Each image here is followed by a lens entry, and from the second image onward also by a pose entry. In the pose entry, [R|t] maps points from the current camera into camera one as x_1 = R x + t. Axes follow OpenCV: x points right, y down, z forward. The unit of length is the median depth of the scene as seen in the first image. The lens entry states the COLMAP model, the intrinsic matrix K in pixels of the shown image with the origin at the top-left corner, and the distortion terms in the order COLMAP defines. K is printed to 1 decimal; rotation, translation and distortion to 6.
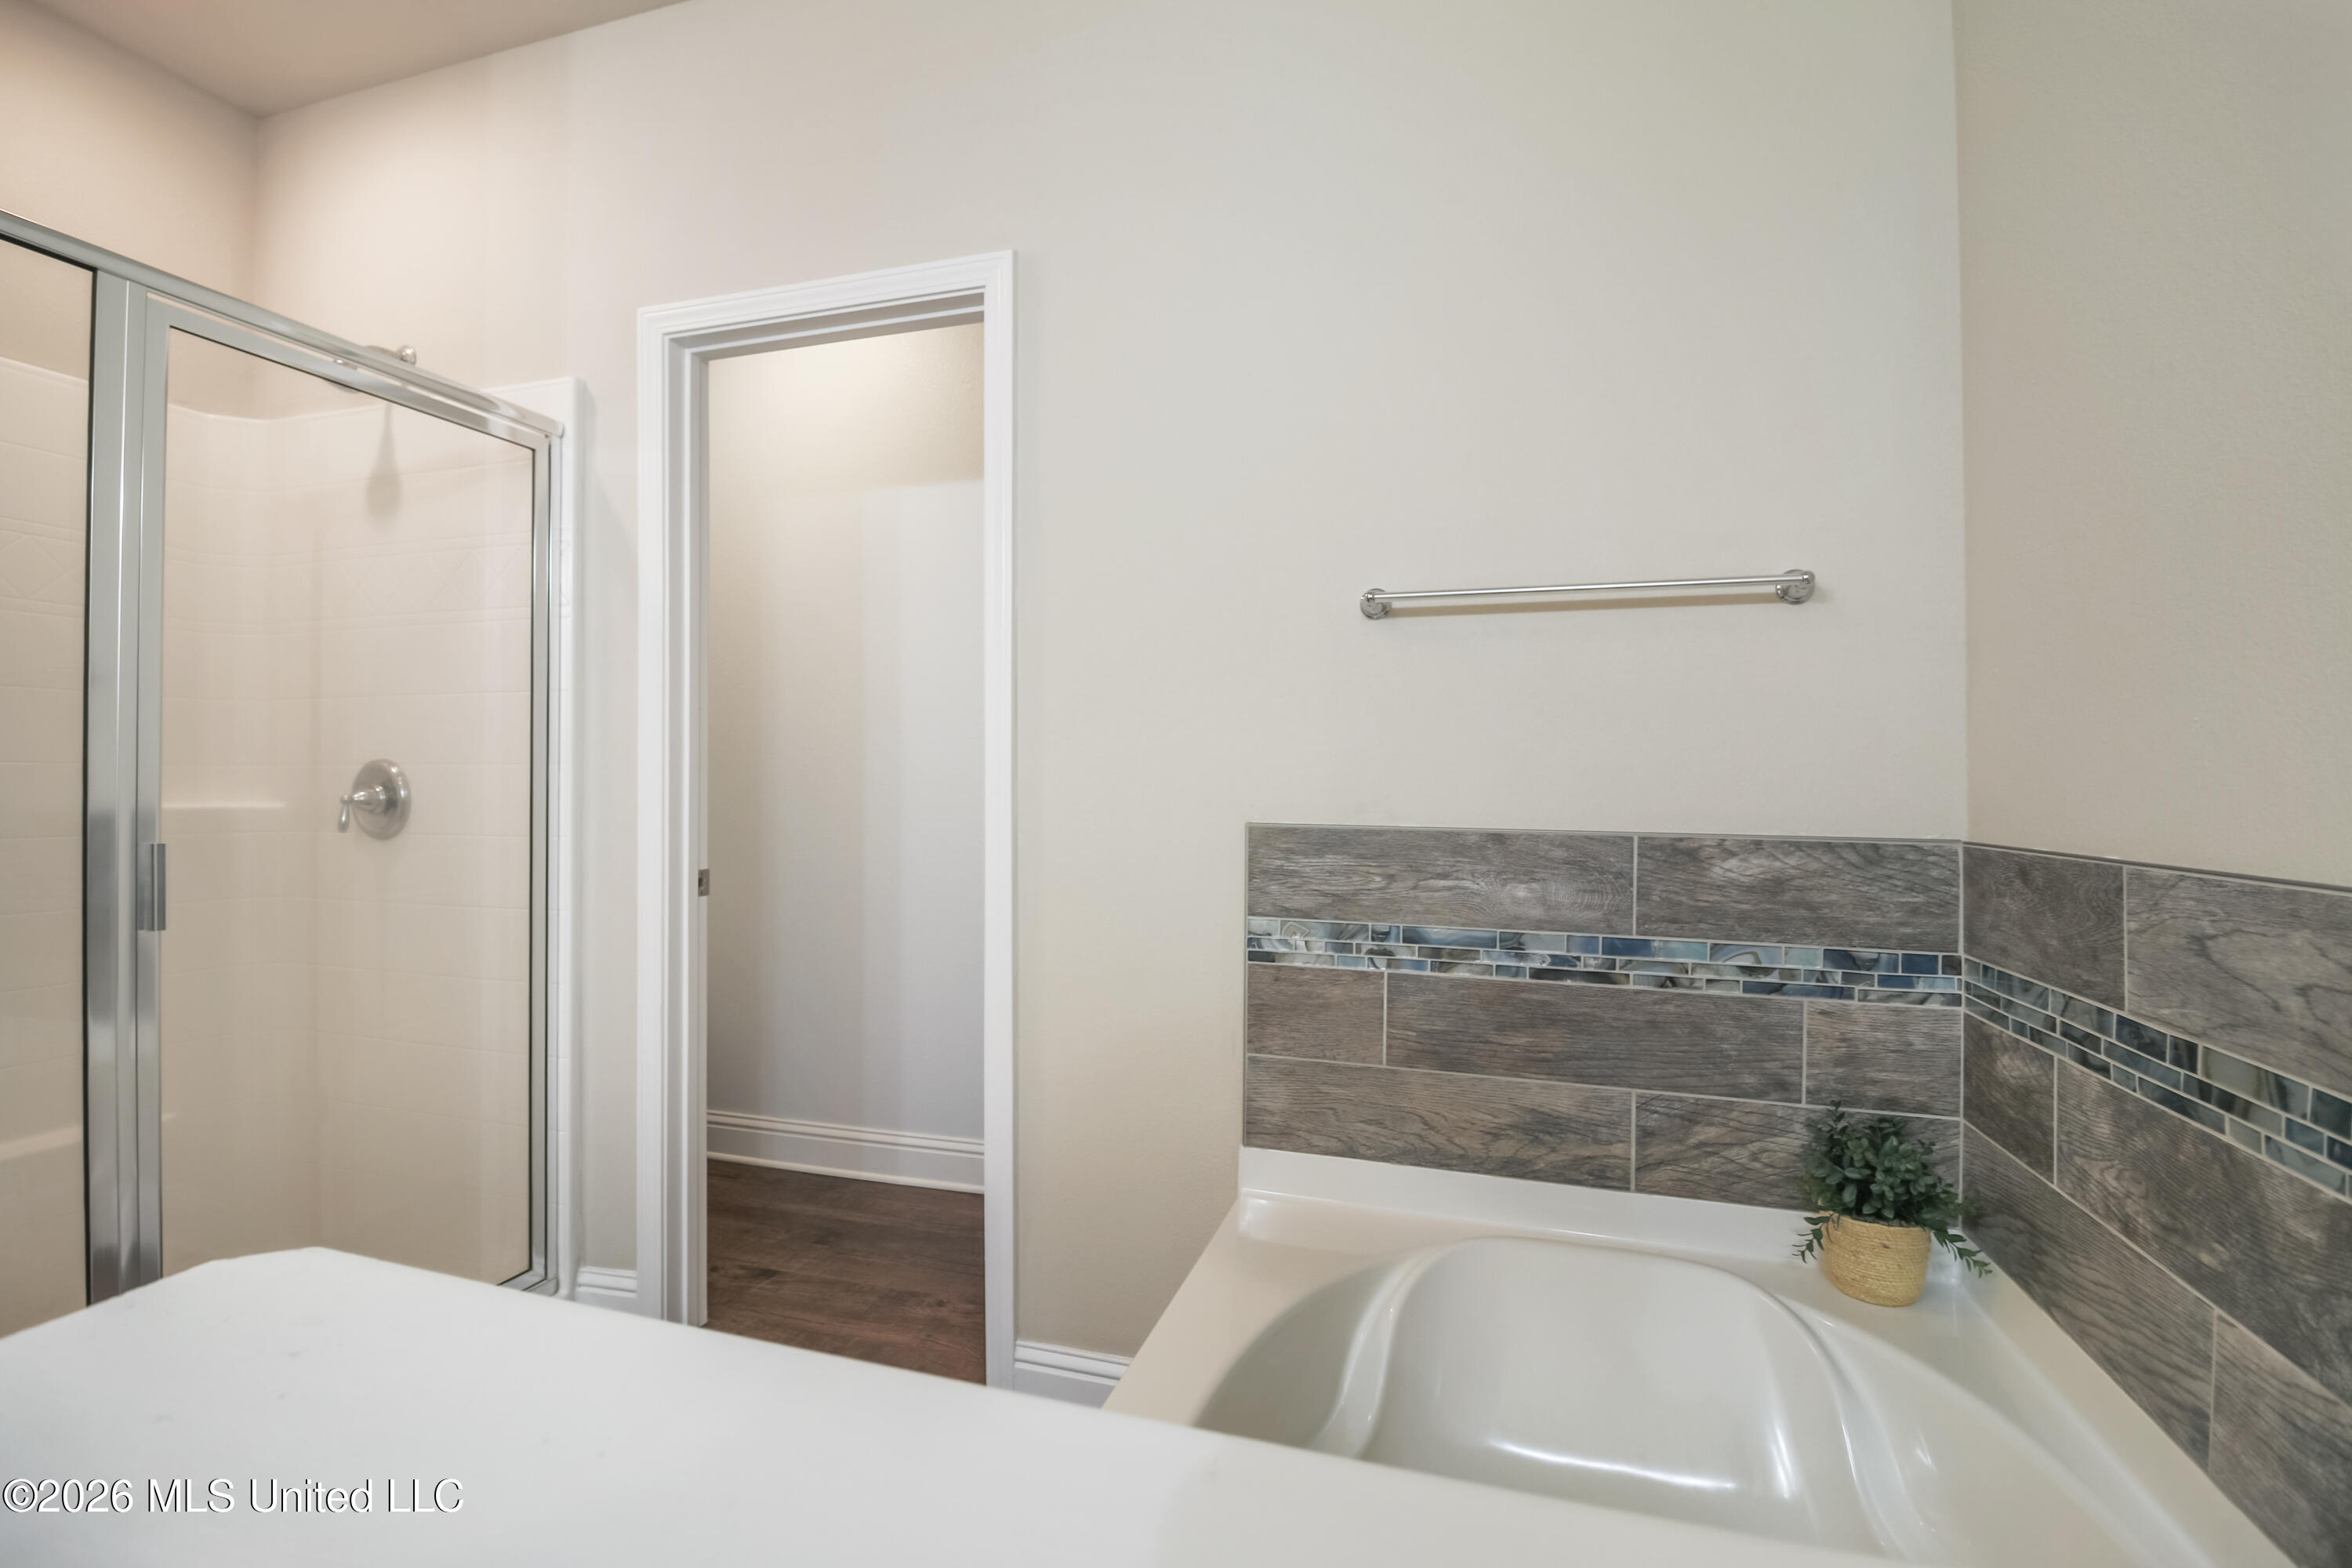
lens RADIAL K [[1096.2, 0, 1171.8], [0, 1096.2, 782.3], [0, 0, 1]] dist [-0.000445, -0.012046]
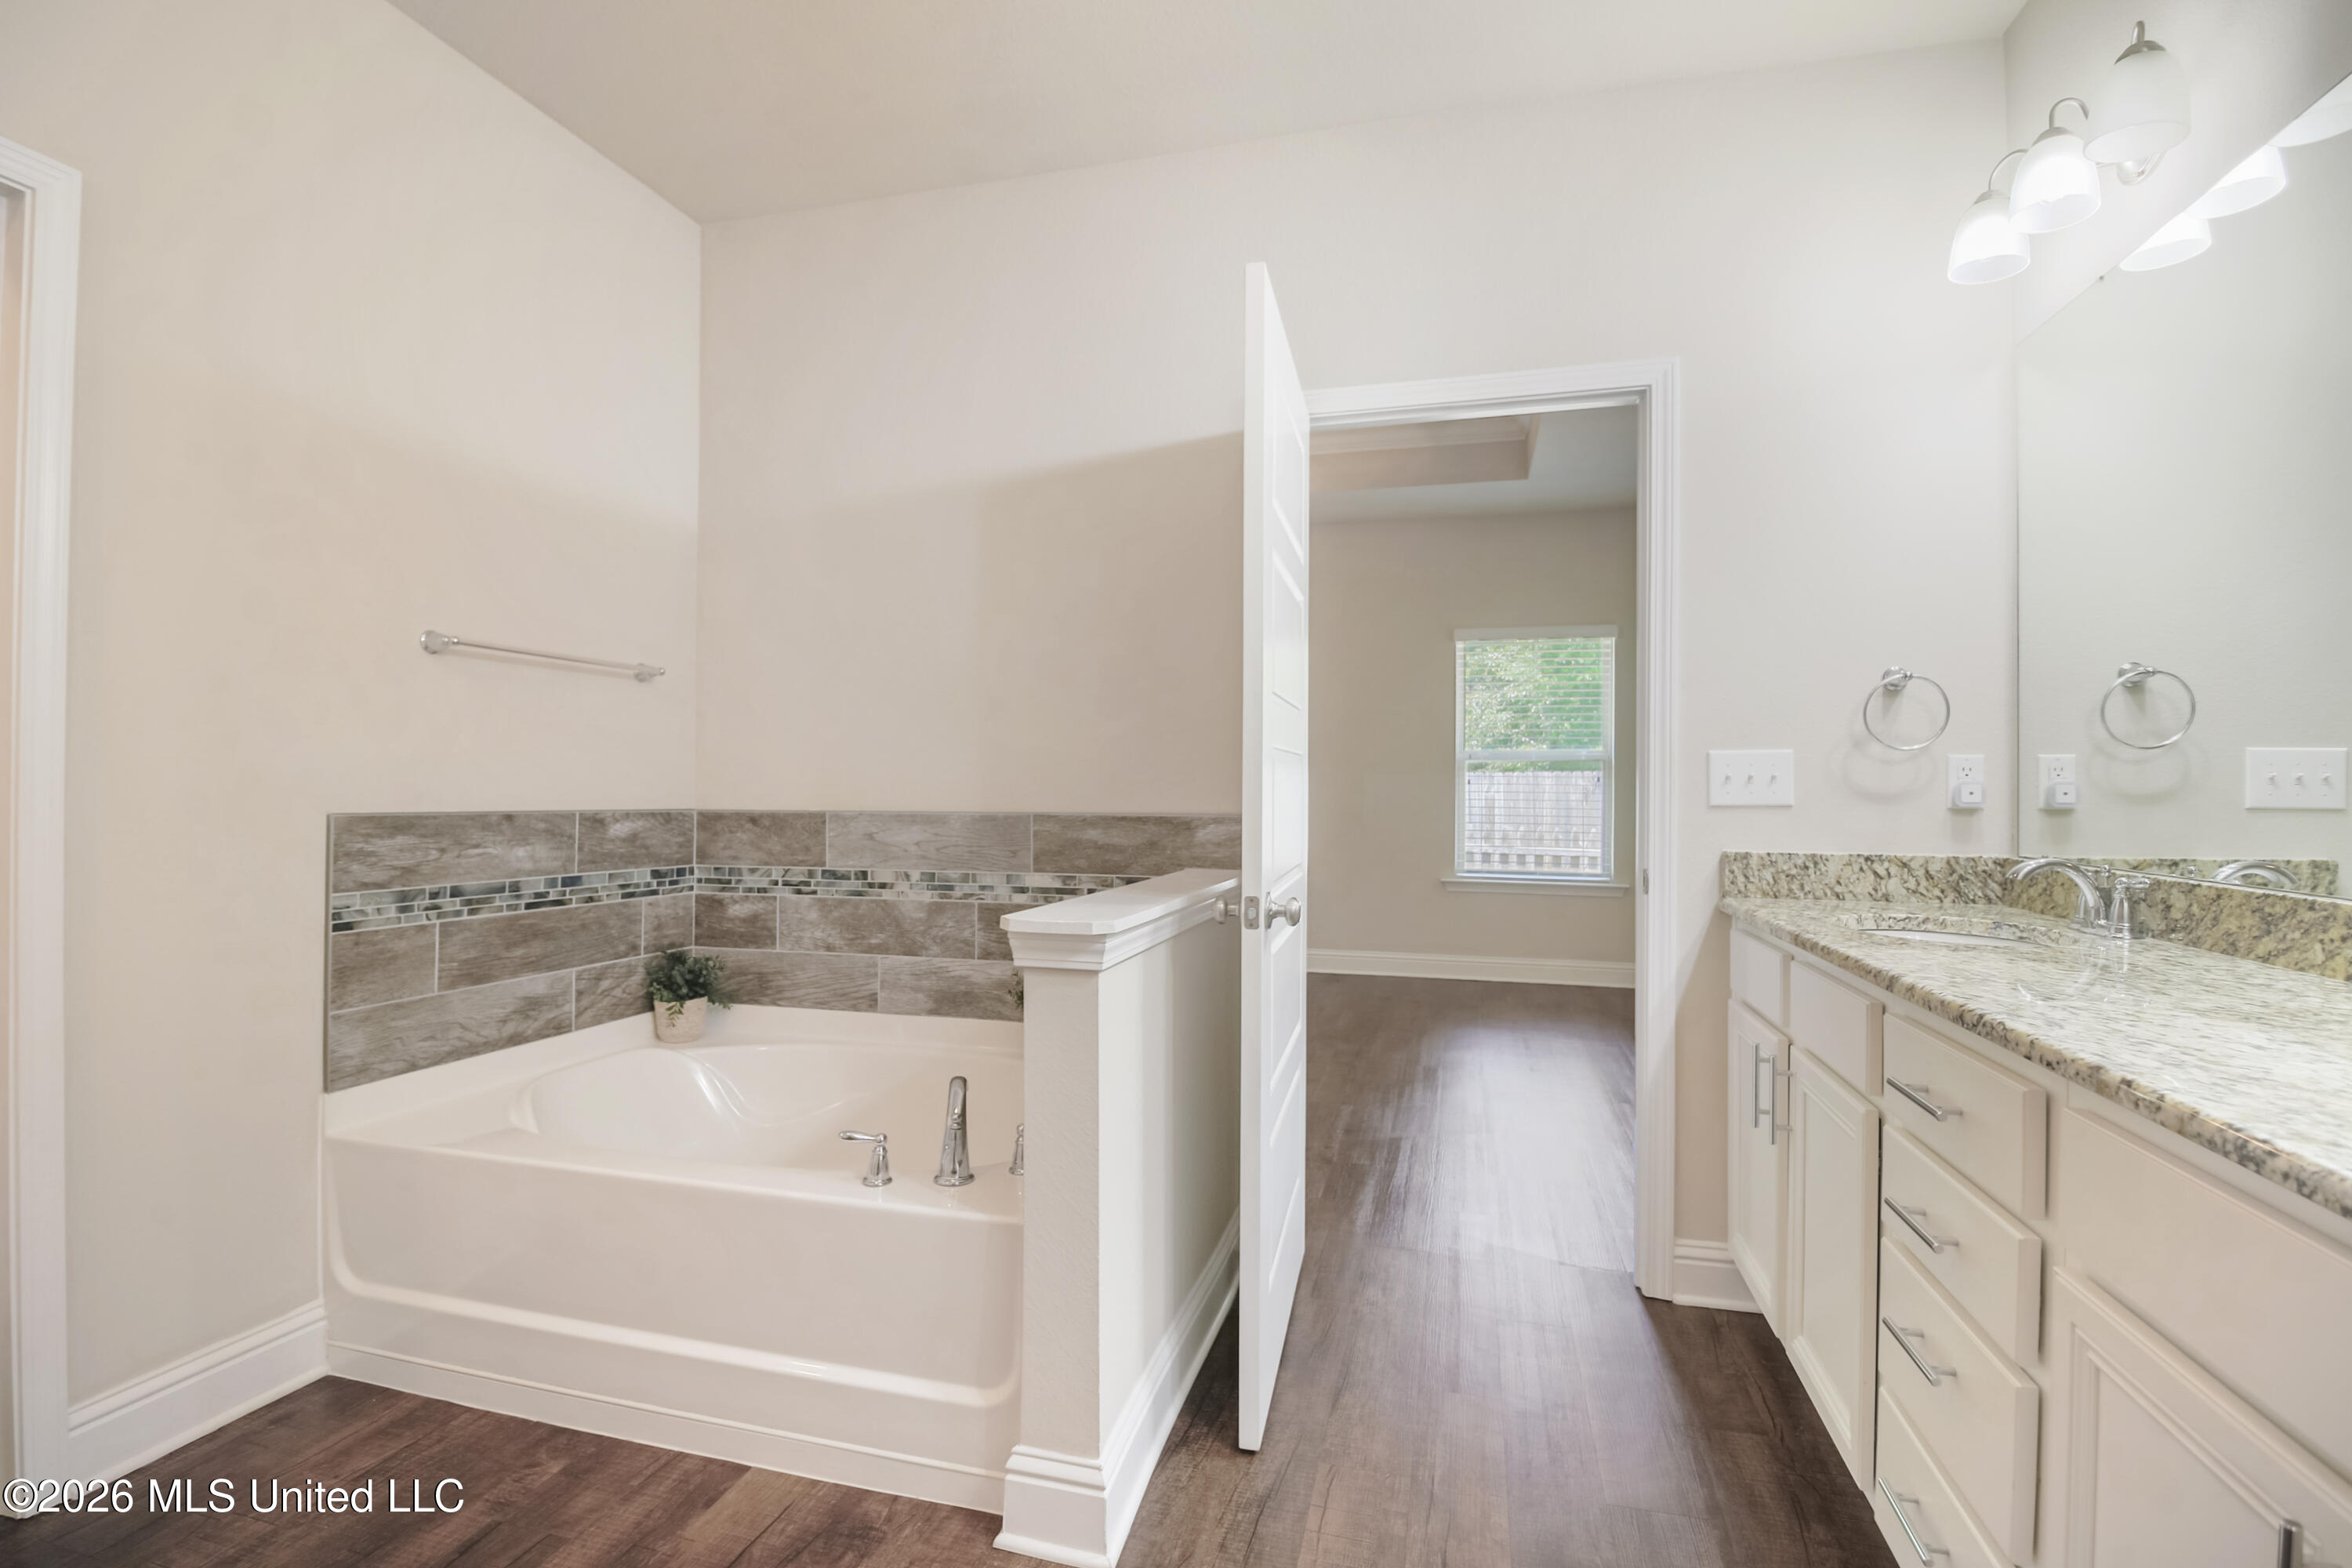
lens RADIAL K [[1096.2, 0, 1171.8], [0, 1096.2, 782.3], [0, 0, 1]] dist [-0.000445, -0.012046]
pose [[-0.037093, 0.000910, 0.999311, -1.210190], [-0.004883, 0.999987, -0.001092, 0.001373], [-0.999300, -0.004920, -0.037088, 0.170613]]
